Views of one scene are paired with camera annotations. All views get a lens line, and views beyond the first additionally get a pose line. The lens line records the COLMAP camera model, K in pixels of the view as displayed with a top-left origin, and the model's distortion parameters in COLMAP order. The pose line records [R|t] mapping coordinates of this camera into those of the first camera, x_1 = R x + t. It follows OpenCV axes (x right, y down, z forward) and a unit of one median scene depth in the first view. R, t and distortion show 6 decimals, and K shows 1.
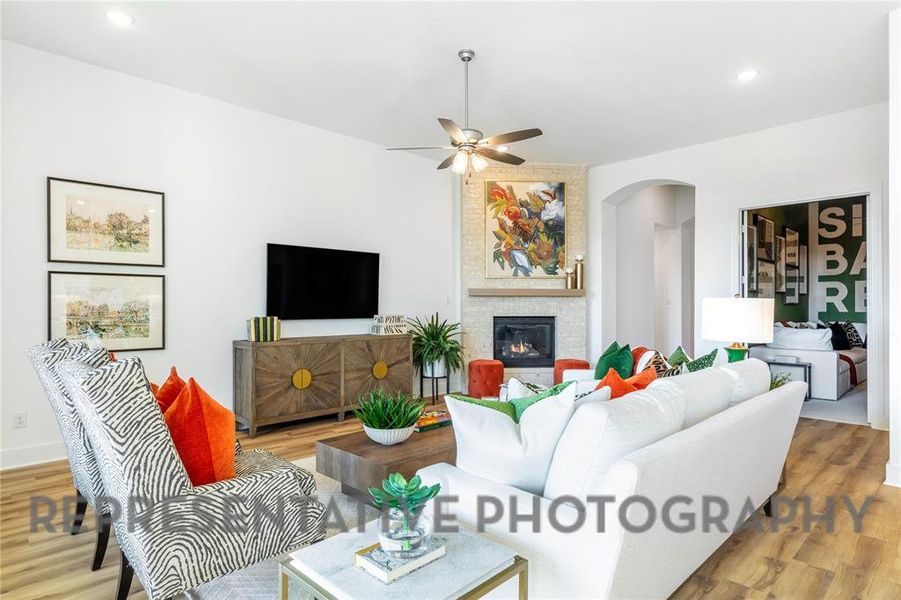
lens RADIAL K [[484.5, 0, 450.5], [0, 484.5, 300.0], [0, 0, 1]] dist [0.000823, 0.000061]
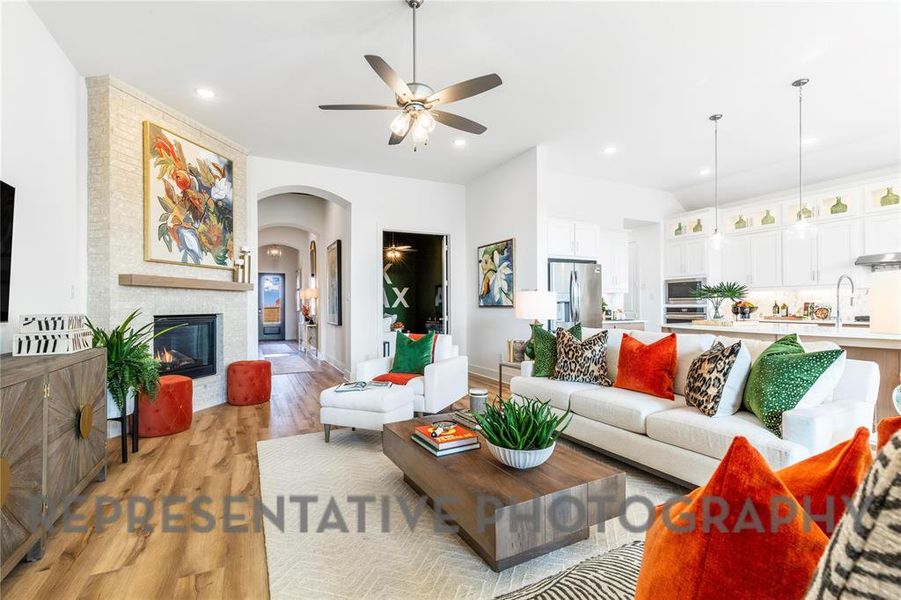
lens RADIAL K [[401.4, 0, 450.9], [0, 401.4, 302.8], [0, 0, 1]] dist [0.000167, 0.000031]
pose [[0.327994, 0.003796, 0.944672, -0.327881], [-0.004013, 0.999989, -0.002625, 0.014888], [-0.944671, -0.002930, 0.328005, 0.390631]]
